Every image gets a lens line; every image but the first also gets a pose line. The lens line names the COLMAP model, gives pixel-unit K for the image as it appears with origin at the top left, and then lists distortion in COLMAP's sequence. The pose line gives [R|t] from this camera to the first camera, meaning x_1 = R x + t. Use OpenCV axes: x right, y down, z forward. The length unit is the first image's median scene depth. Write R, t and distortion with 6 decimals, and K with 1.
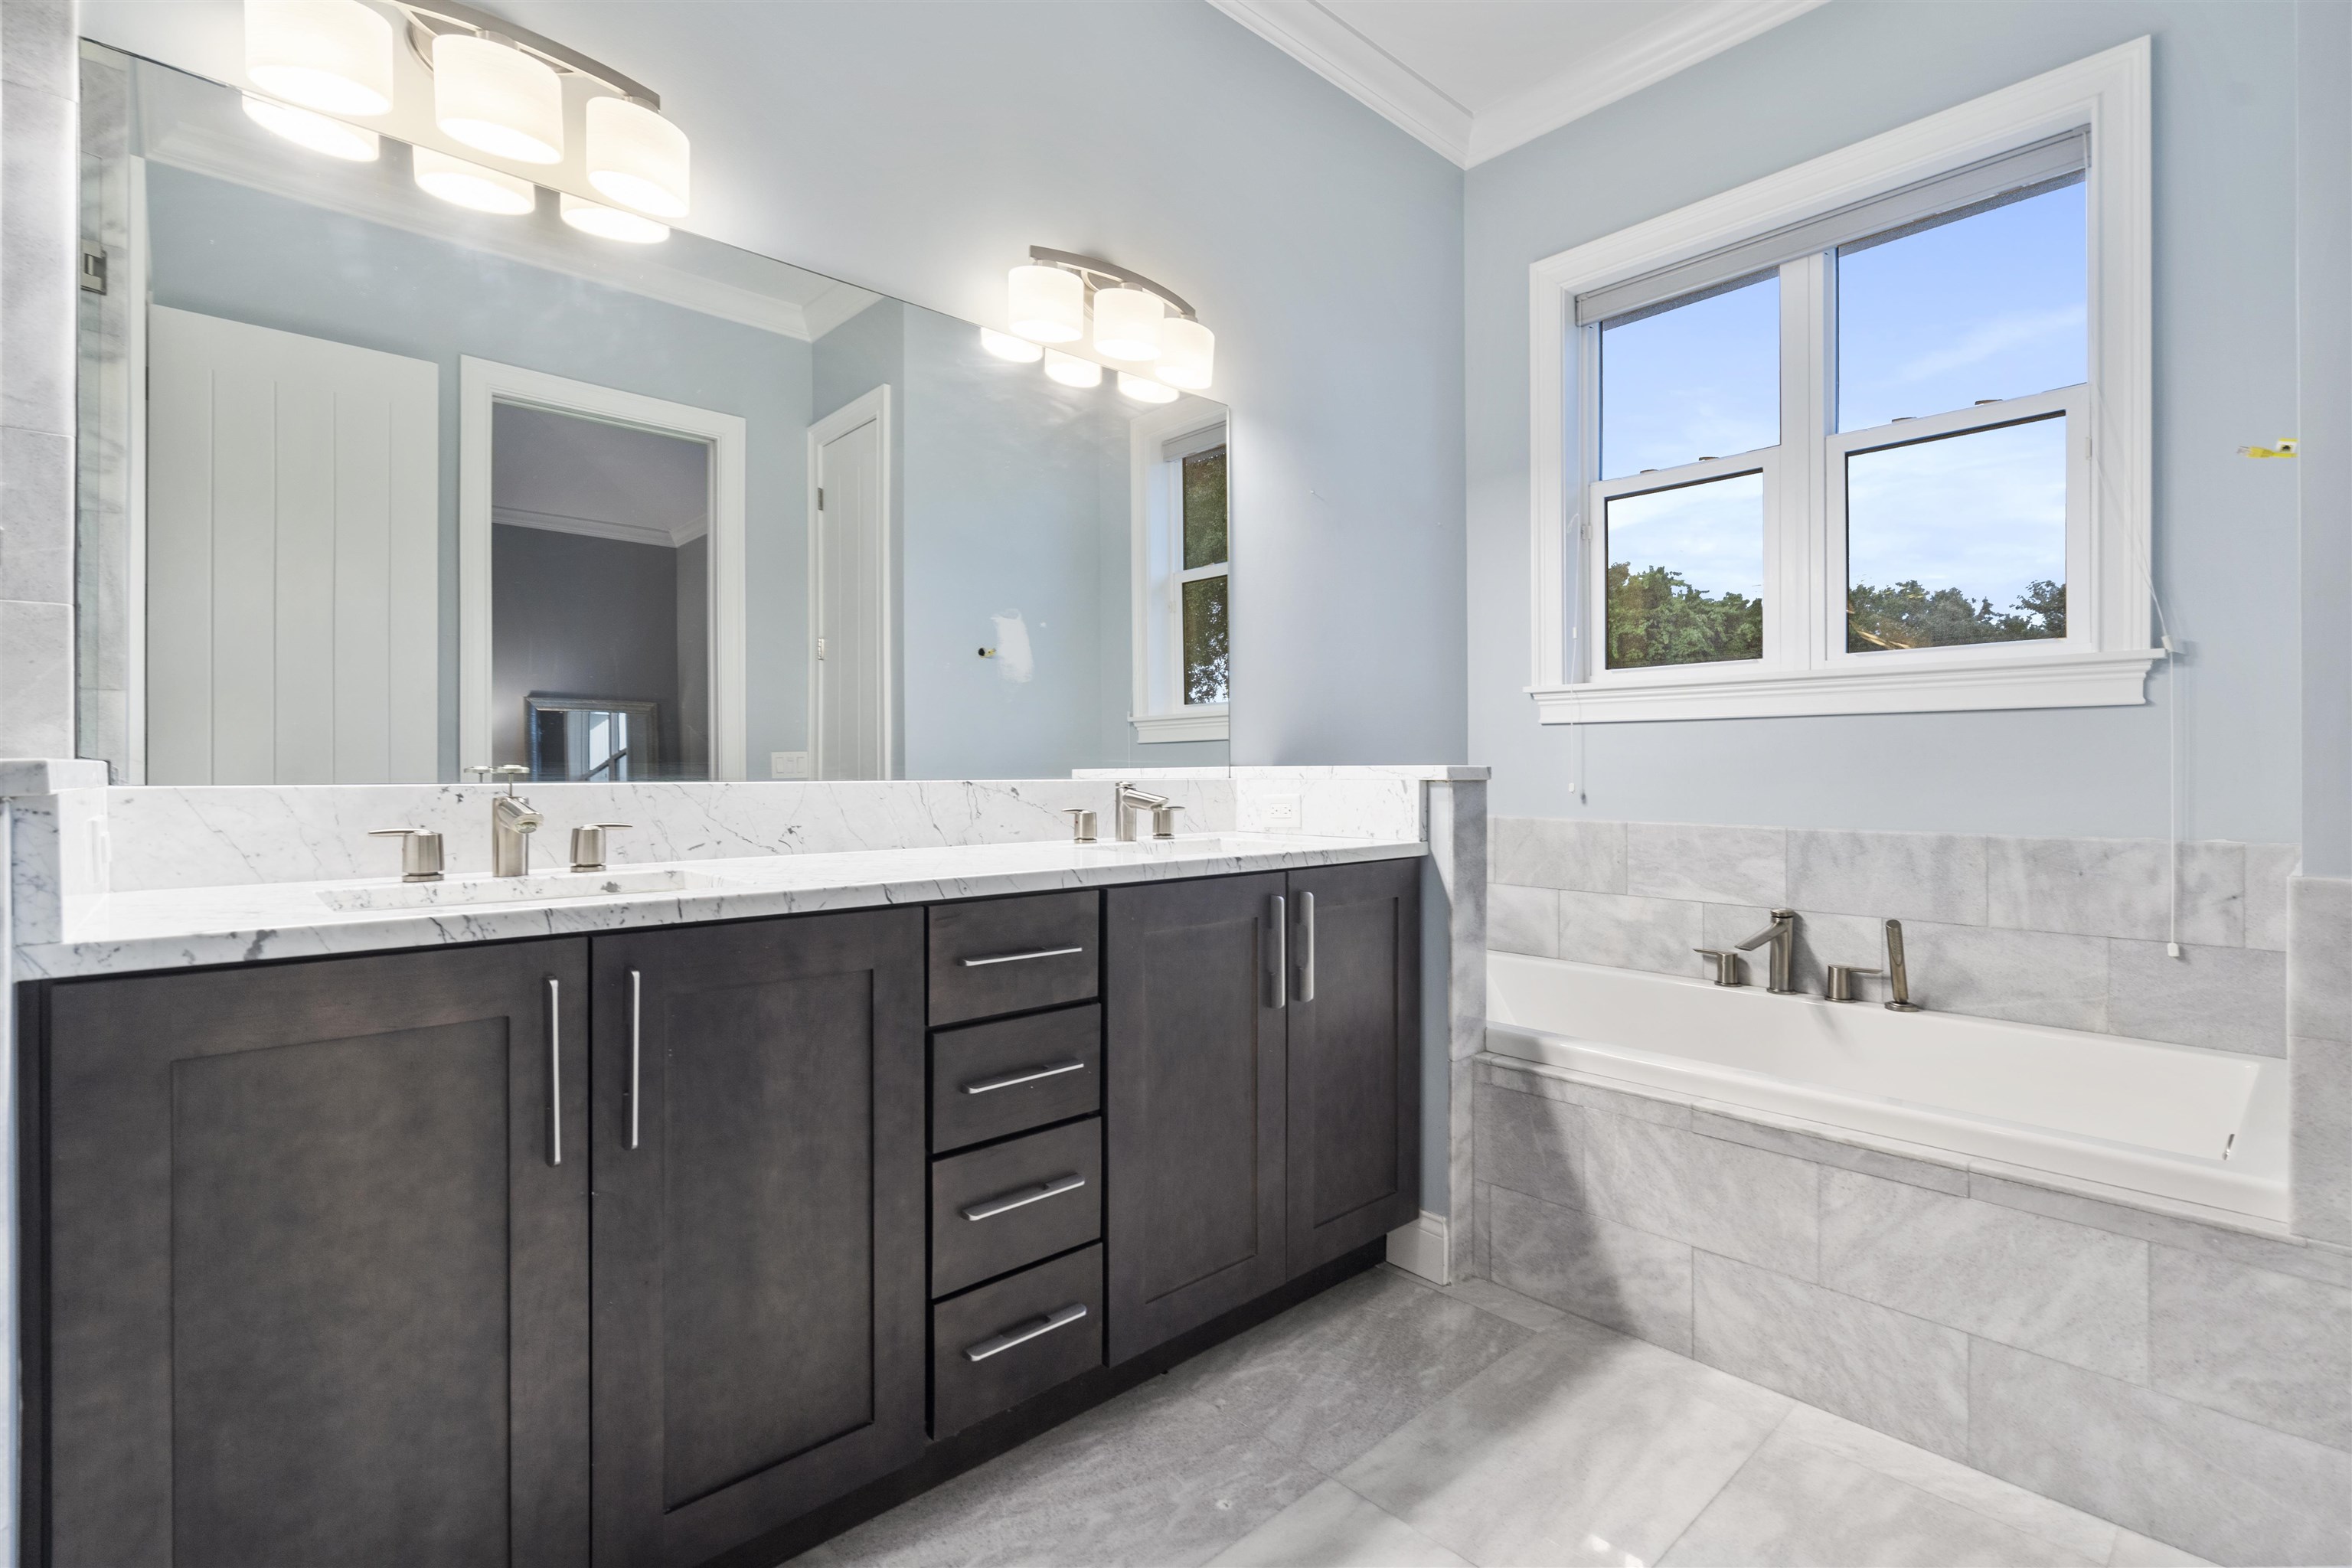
lens RADIAL K [[1090.6, 0, 1180.7], [0, 1090.6, 771.0], [0, 0, 1]] dist [-0.001643, 0.000887]
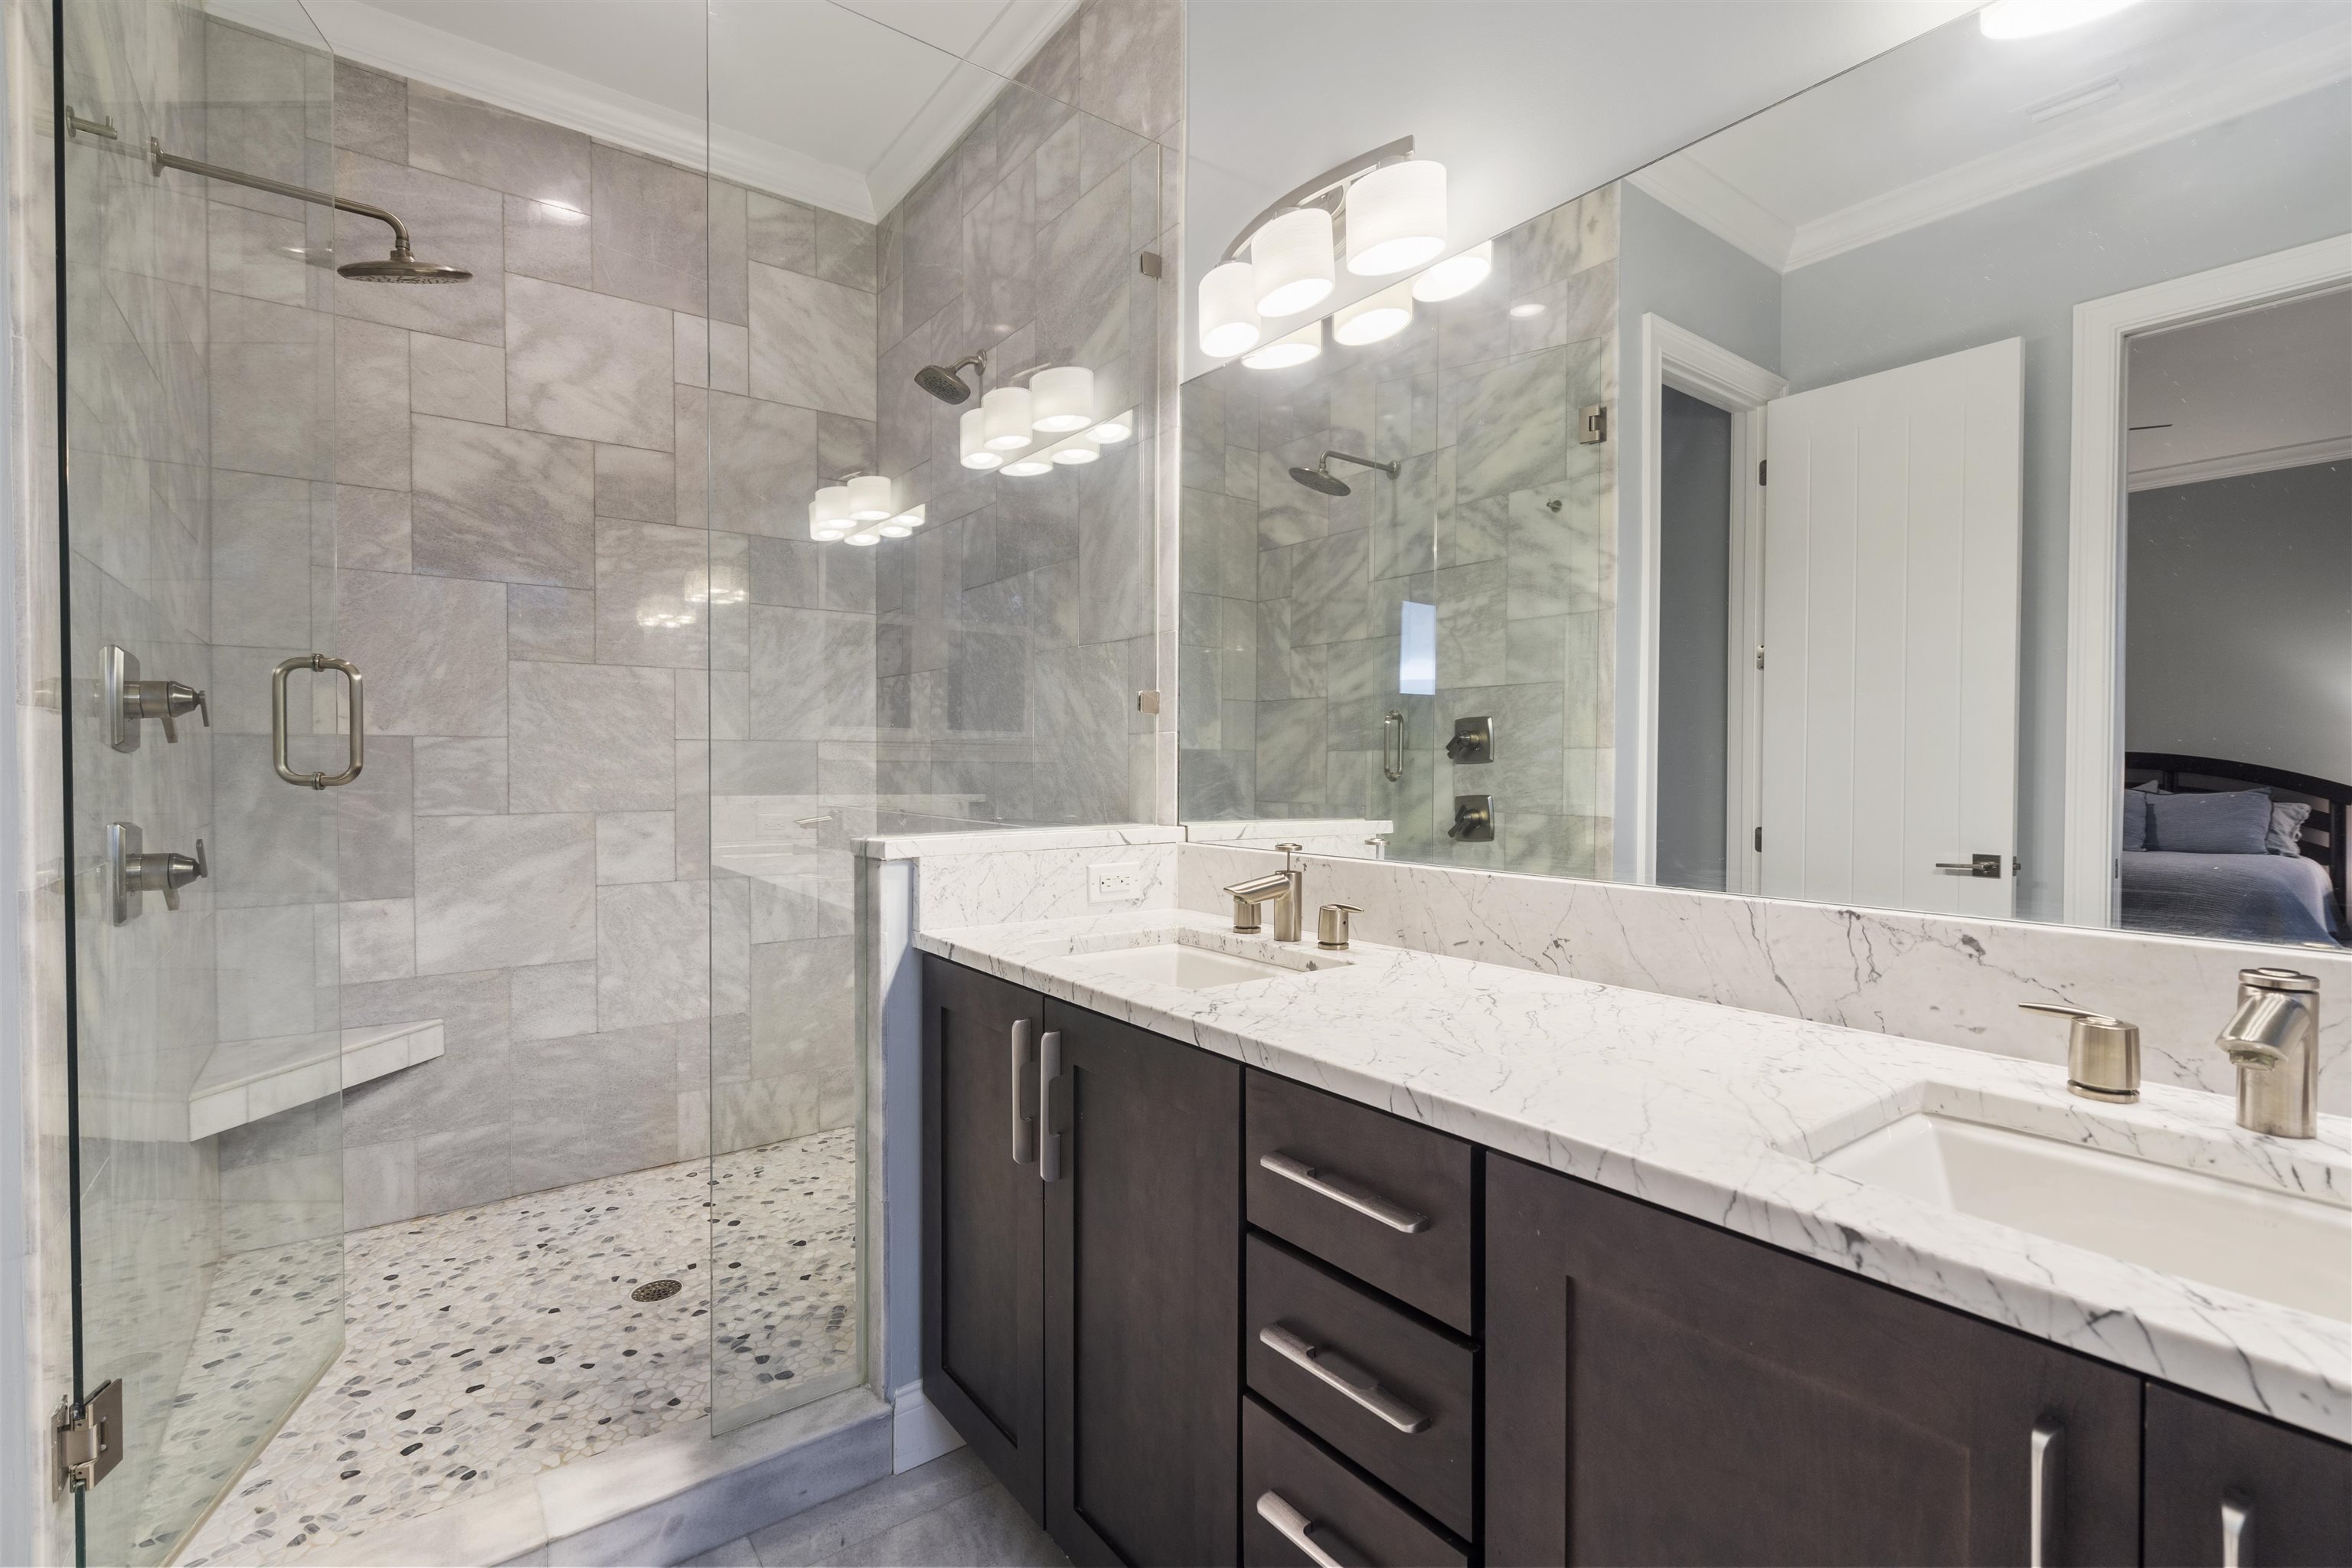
lens RADIAL K [[1090.6, 0, 1180.7], [0, 1090.6, 771.0], [0, 0, 1]] dist [-0.001643, 0.000887]
pose [[-0.104086, 0.012623, -0.994488, 0.476983], [0.000979, 0.999920, 0.012590, -0.084910], [0.994568, 0.000337, -0.104090, 0.898612]]
